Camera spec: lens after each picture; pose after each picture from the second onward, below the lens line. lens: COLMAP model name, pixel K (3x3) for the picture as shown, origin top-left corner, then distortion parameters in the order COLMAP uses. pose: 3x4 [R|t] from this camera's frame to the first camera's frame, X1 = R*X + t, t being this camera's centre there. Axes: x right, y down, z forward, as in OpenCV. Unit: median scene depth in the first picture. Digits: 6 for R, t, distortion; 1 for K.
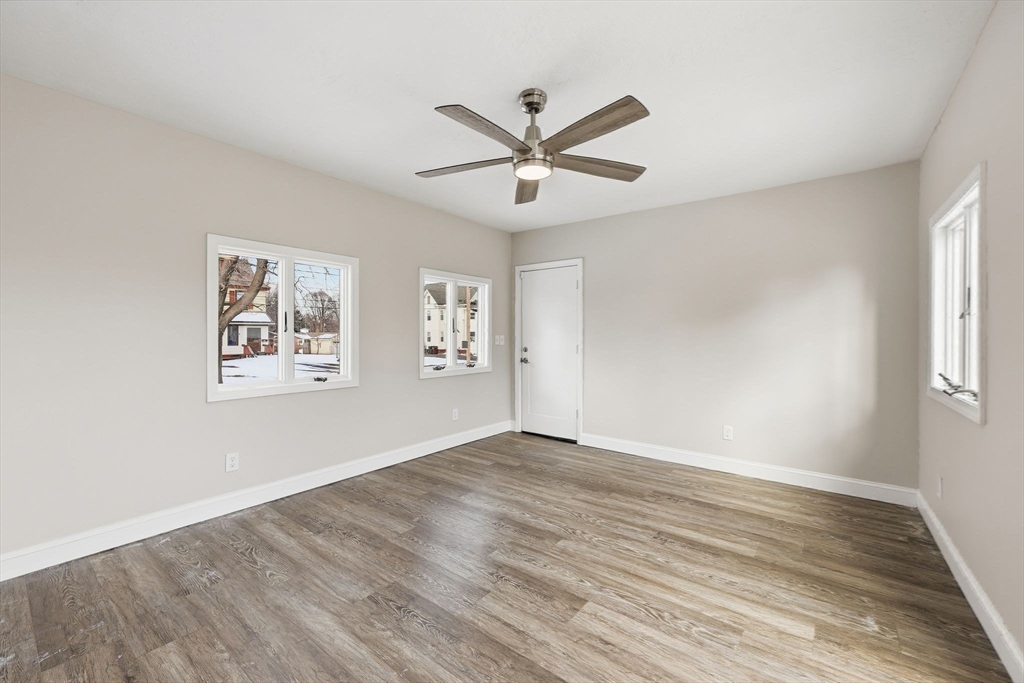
lens RADIAL K [[413.5, 0, 512.0], [0, 413.5, 343.0], [0, 0, 1]] dist [-0.003541, -0.000315]
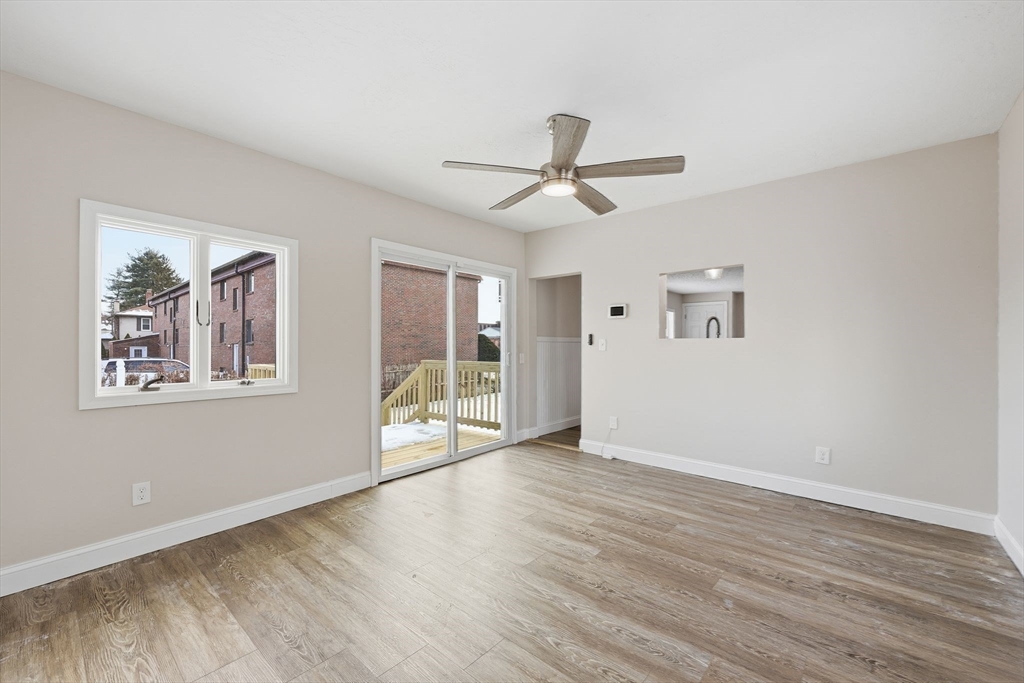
lens RADIAL K [[413.5, 0, 510.7], [0, 413.5, 342.3], [0, 0, 1]] dist [-0.003541, -0.000315]
pose [[-0.998201, 0.002693, 0.059890, 0.102771], [0.002683, 0.999996, -0.000258, -0.010901], [-0.059890, -0.000097, -0.998205, 1.968323]]
